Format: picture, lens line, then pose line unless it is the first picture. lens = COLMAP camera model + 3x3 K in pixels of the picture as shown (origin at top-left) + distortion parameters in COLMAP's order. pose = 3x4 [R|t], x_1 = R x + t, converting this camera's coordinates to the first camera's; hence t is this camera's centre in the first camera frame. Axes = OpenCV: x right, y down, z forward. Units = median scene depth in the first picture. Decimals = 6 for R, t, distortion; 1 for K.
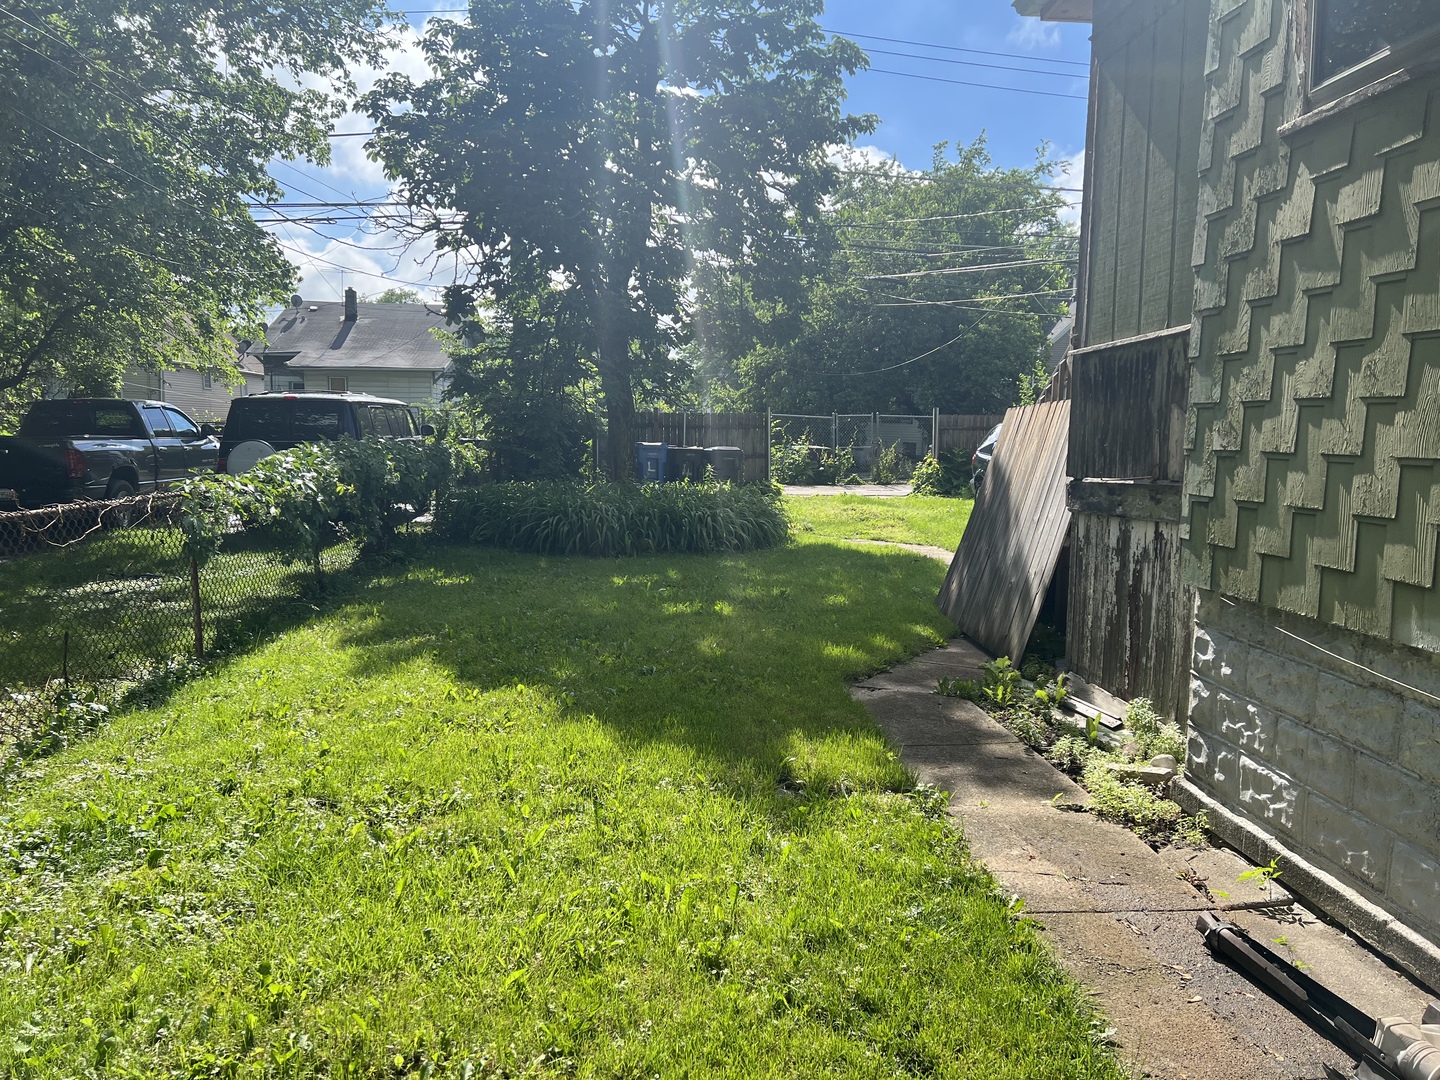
lens RADIAL K [[1084.6, 0, 697.5], [0, 1084.6, 581.3], [0, 0, 1]] dist [0.055159, 0.002554]
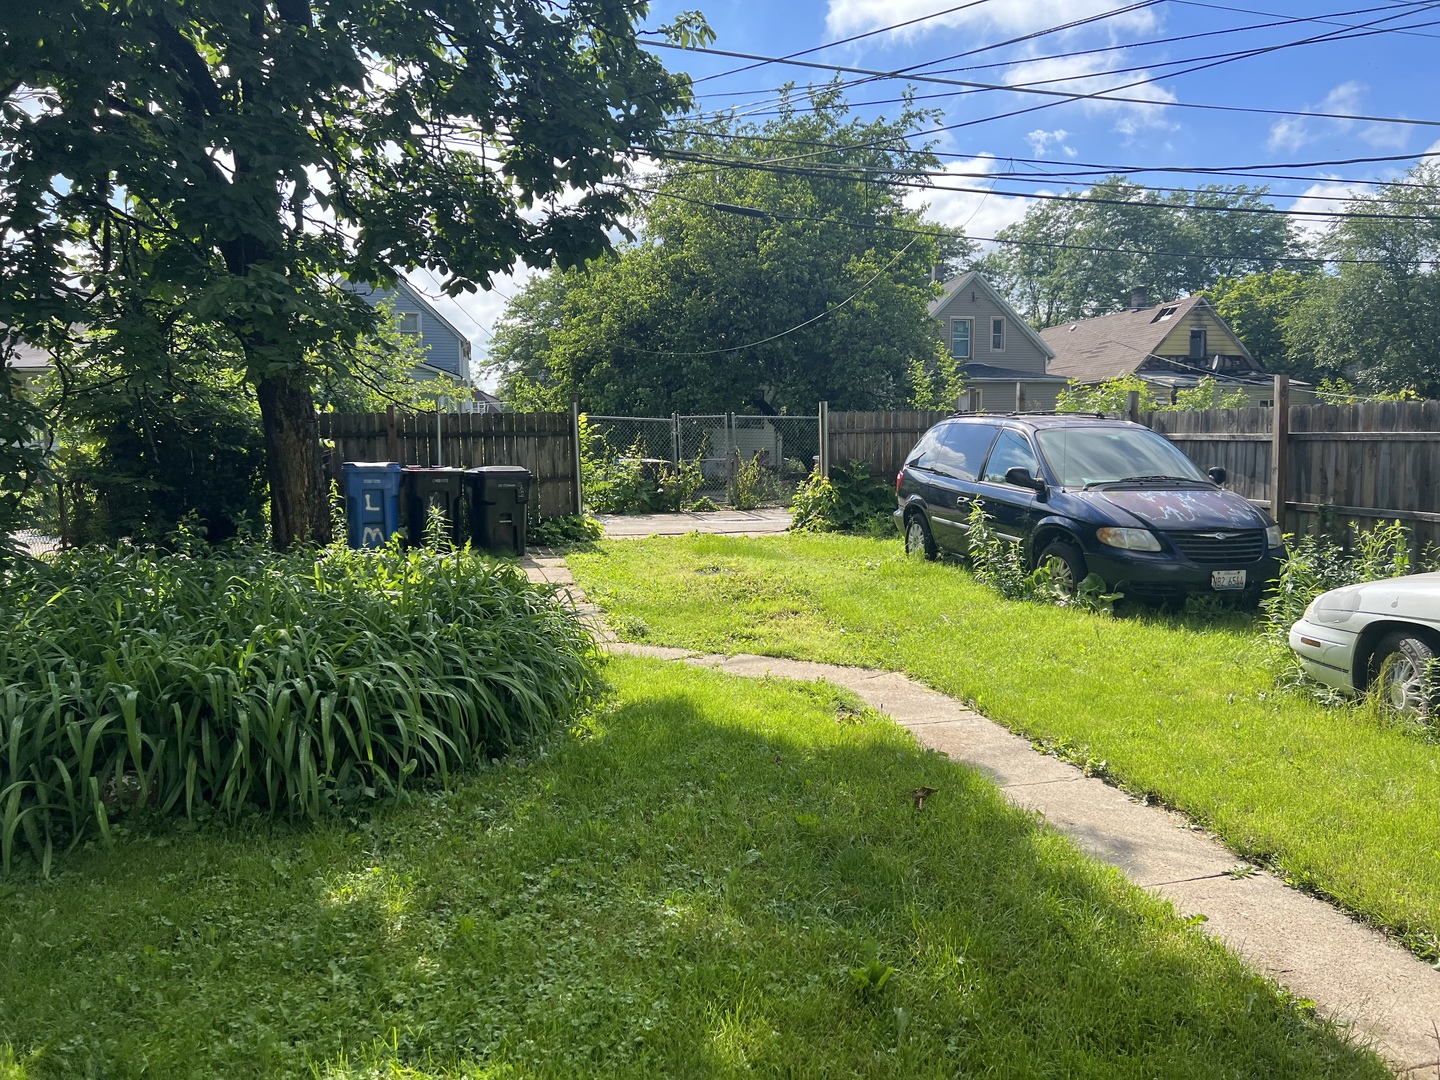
lens RADIAL K [[1084.6, 0, 724.8], [0, 1084.6, 537.3], [0, 0, 1]] dist [0.055159, 0.002554]
pose [[0.985025, -0.032357, 0.169348, 0.034112], [0.040438, 0.998191, -0.044490, -0.039684], [-0.167602, 0.050672, 0.984552, 0.290408]]
